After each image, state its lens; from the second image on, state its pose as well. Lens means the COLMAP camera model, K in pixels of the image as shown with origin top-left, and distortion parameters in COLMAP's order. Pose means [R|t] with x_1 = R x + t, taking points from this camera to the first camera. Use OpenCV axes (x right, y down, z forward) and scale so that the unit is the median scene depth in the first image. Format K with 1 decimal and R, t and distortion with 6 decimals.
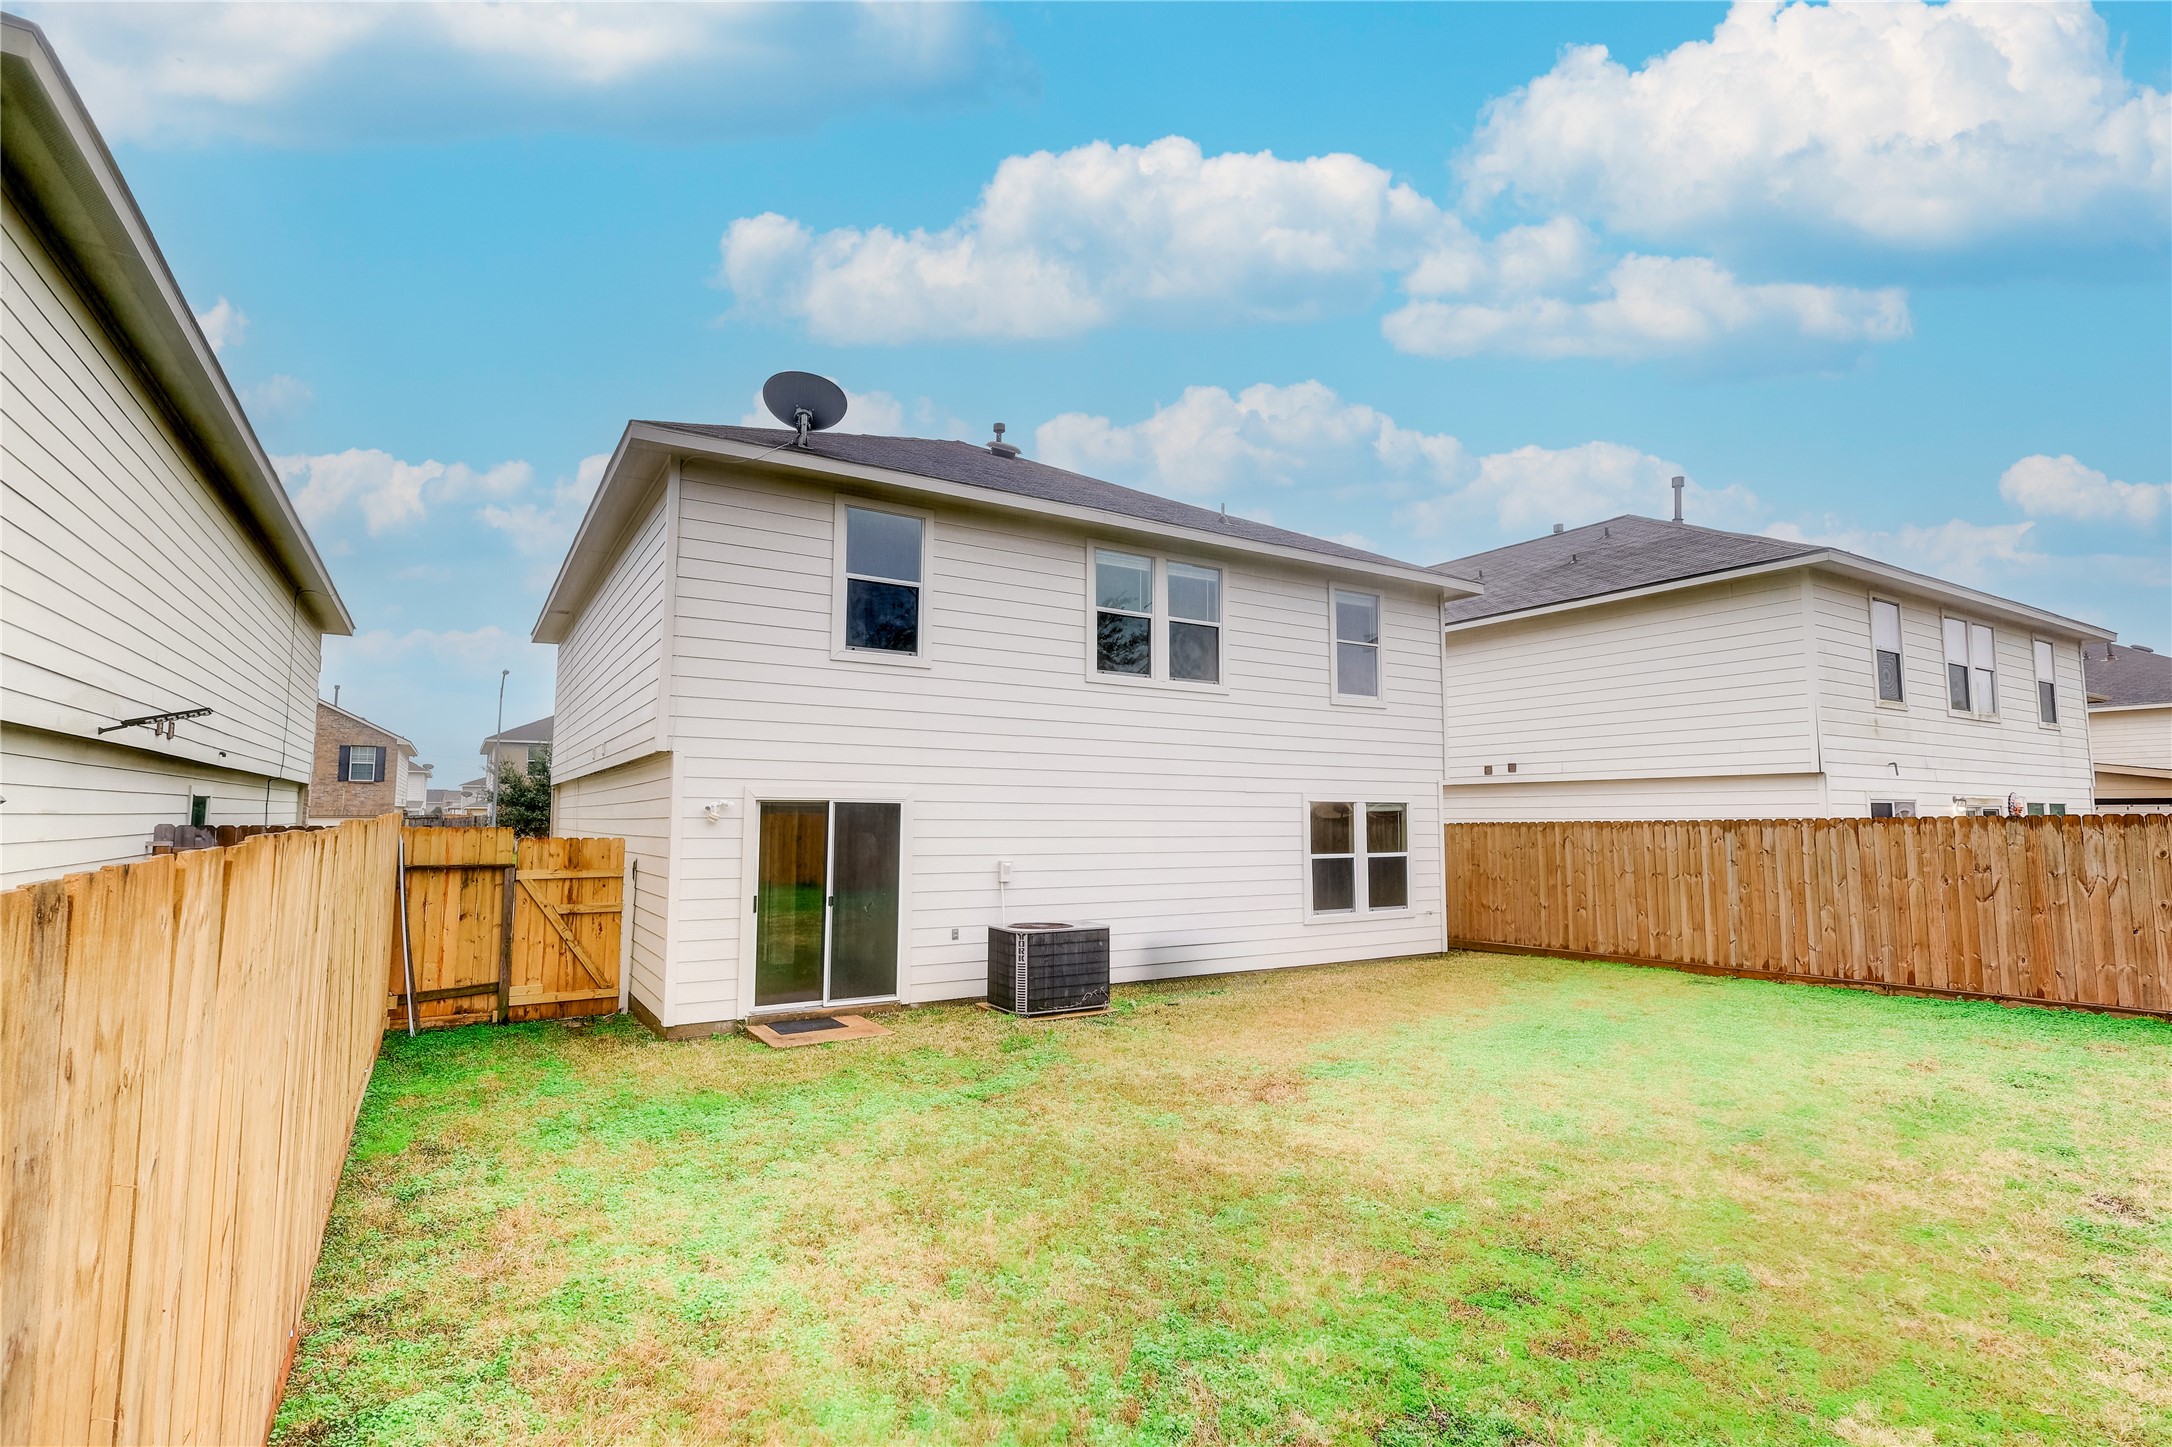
lens RADIAL K [[1030.2, 0, 1086.0], [0, 1030.2, 723.5], [0, 0, 1]] dist [0.002444, 0.000190]
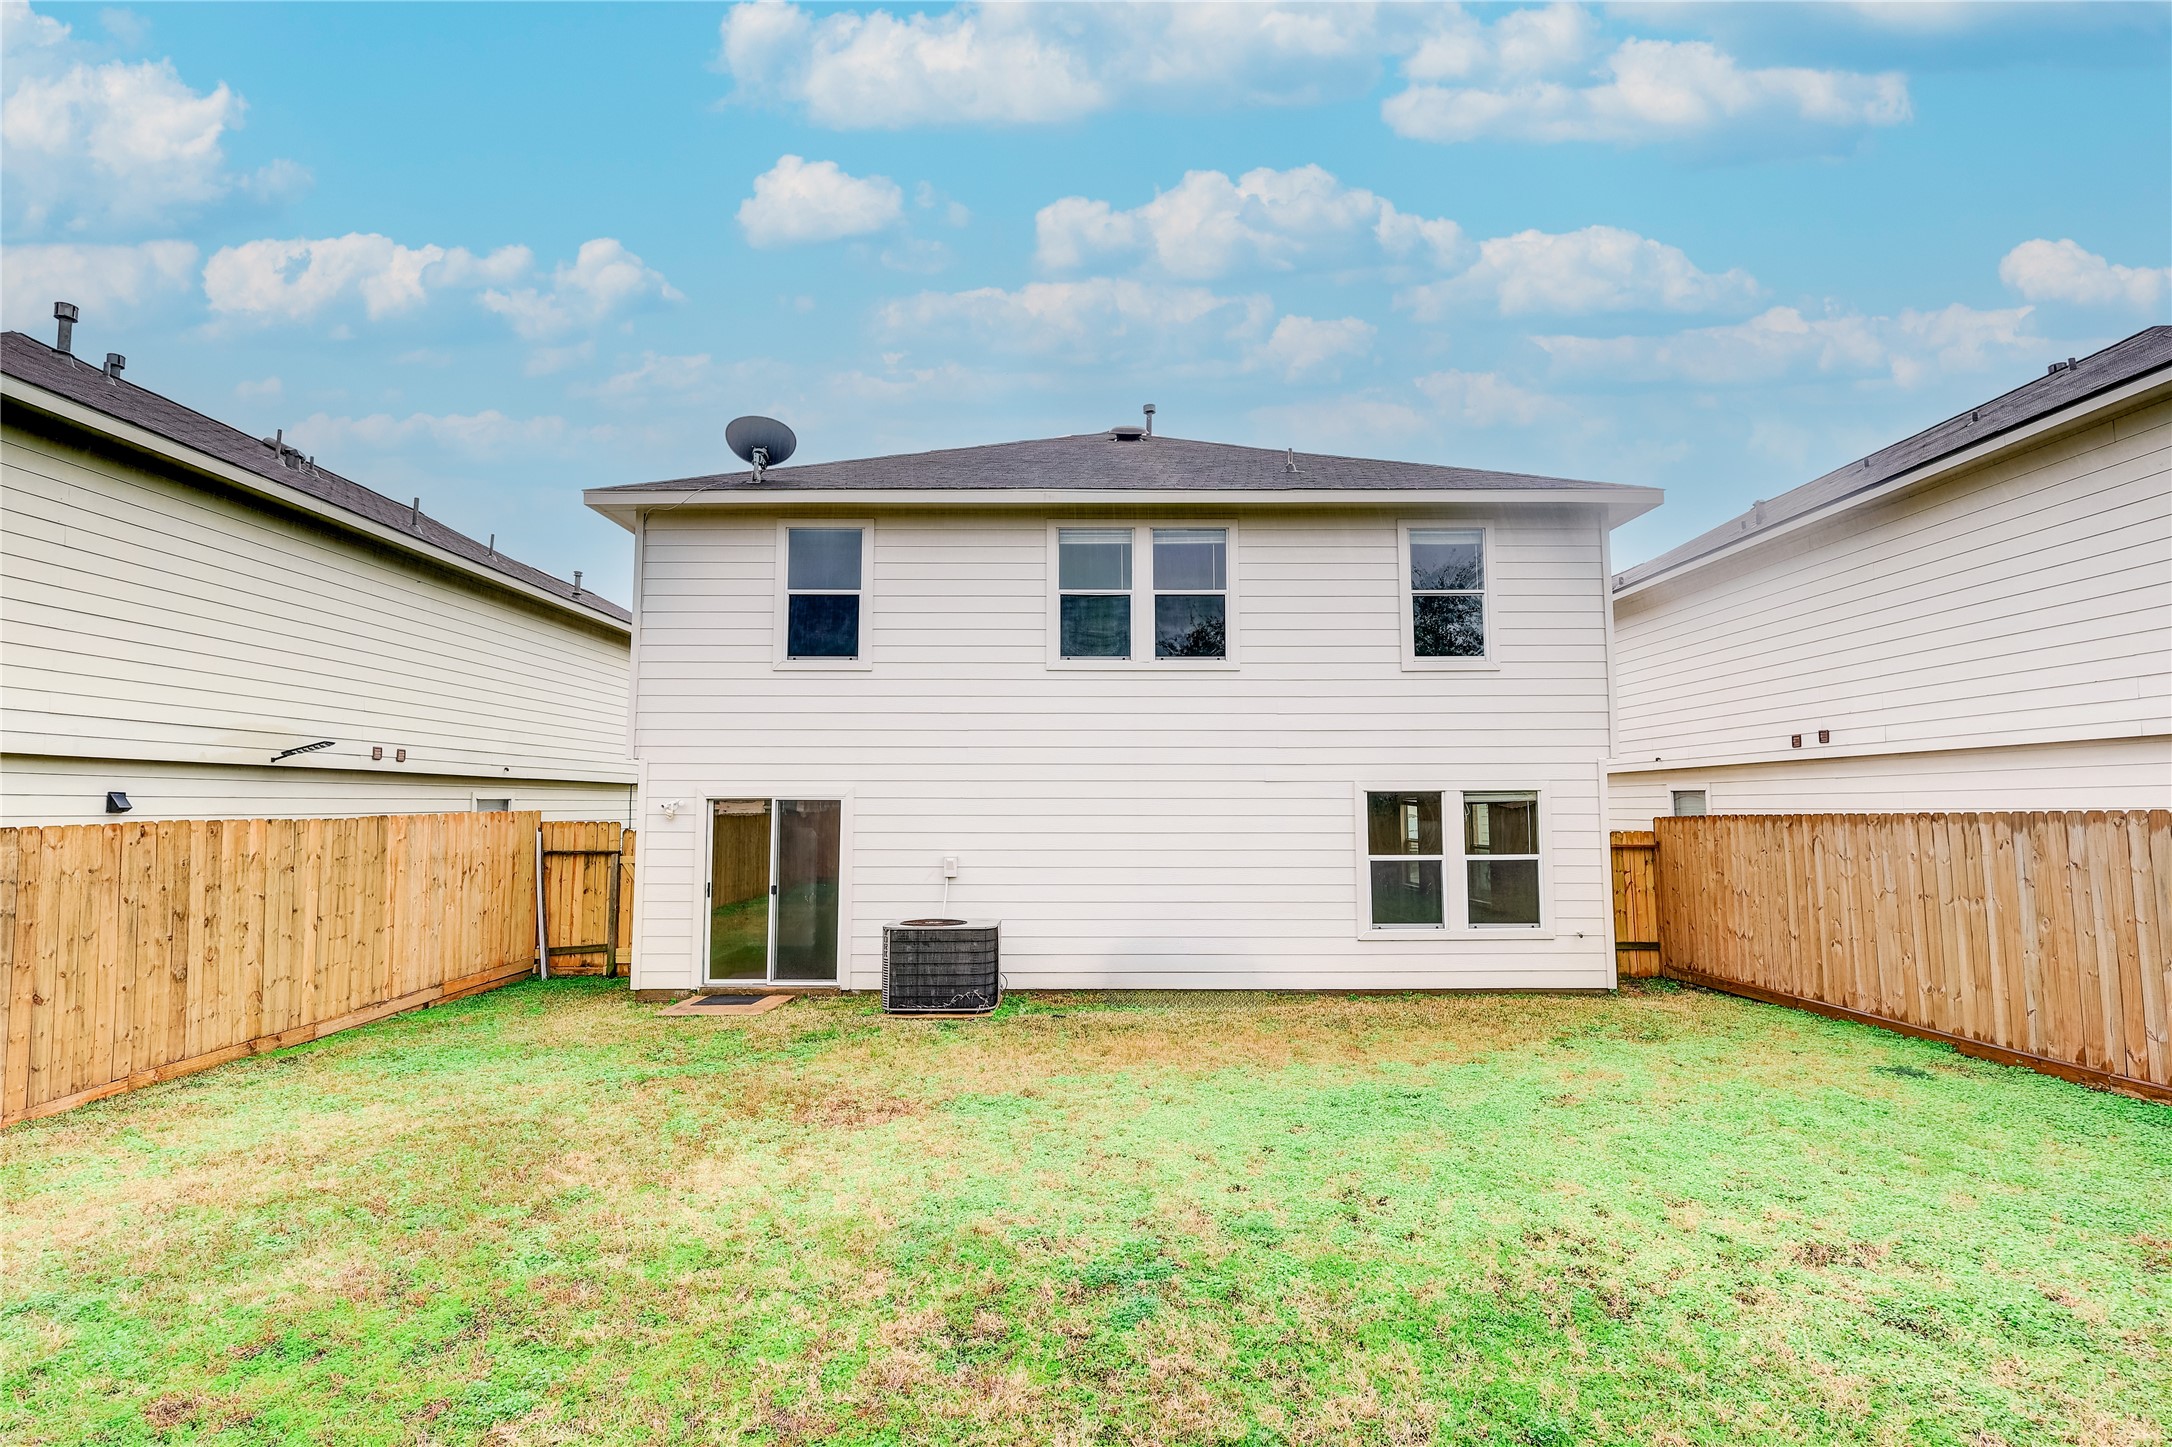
lens RADIAL K [[1019.9, 0, 1086.0], [0, 1019.9, 723.5], [0, 0, 1]] dist [0.001716, 0.000109]
pose [[0.846887, -0.049231, -0.529490, 0.509847], [0.053945, 0.998522, -0.006560, 0.016566], [0.529030, -0.023008, 0.848291, 0.210171]]
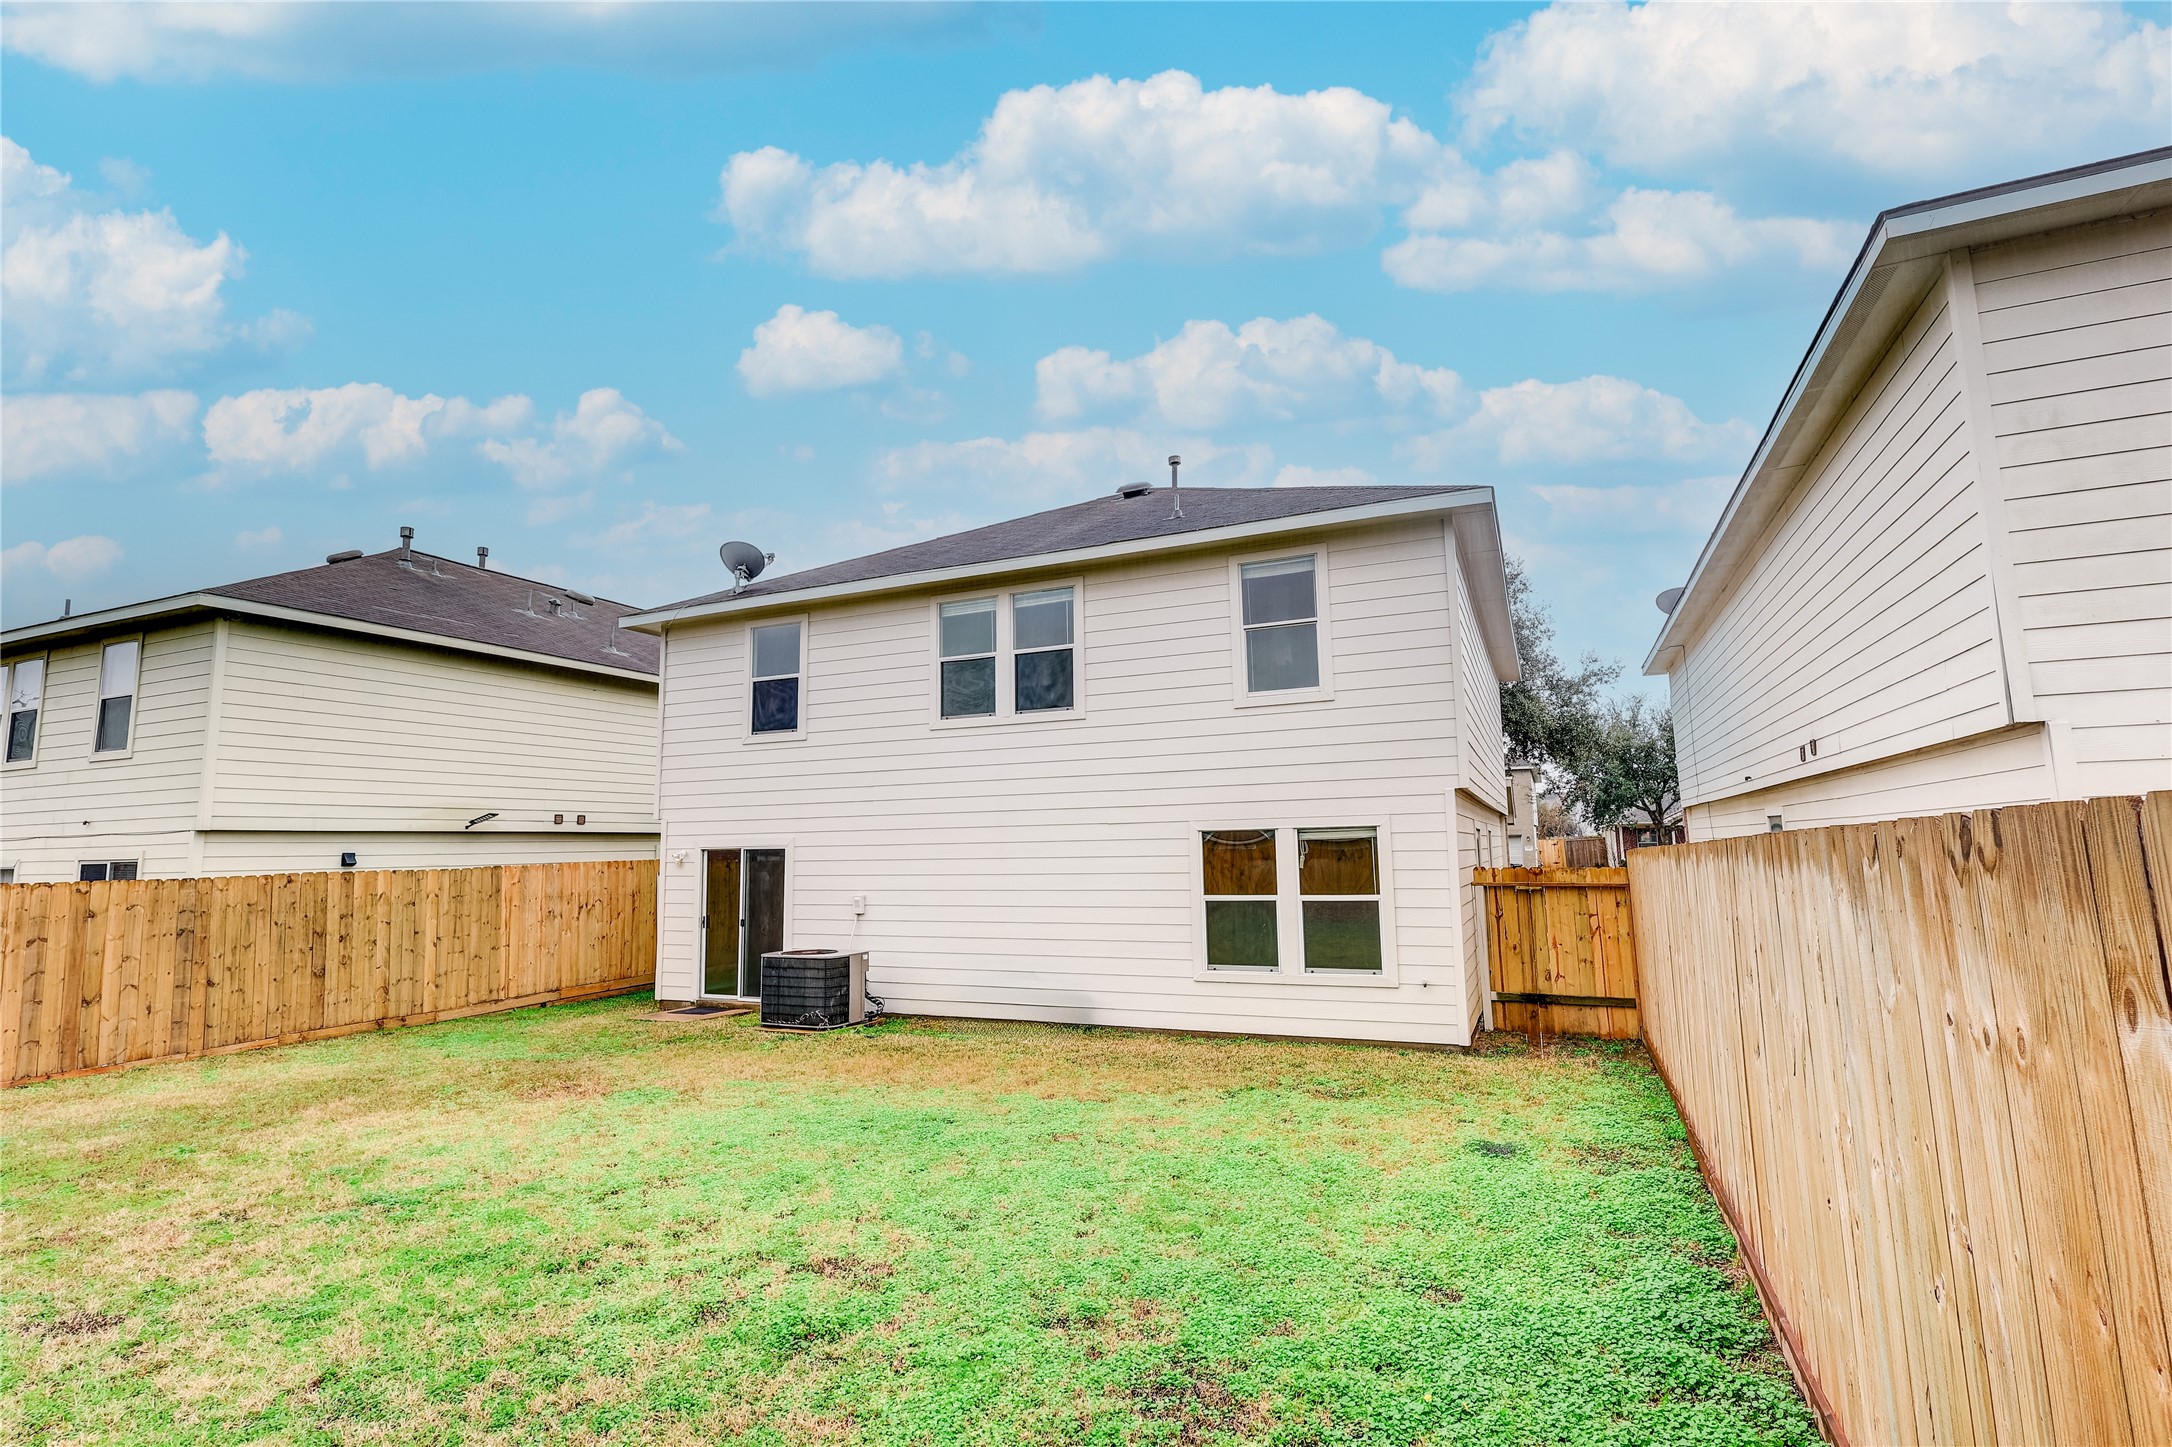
lens RADIAL K [[1019.9, 0, 1086.0], [0, 1019.9, 723.5], [0, 0, 1]] dist [0.001716, 0.000109]
pose [[0.554595, -0.116542, -0.823919, 0.936049], [0.098509, 0.992376, -0.074062, 0.046172], [0.826269, -0.040089, 0.561847, 0.517605]]
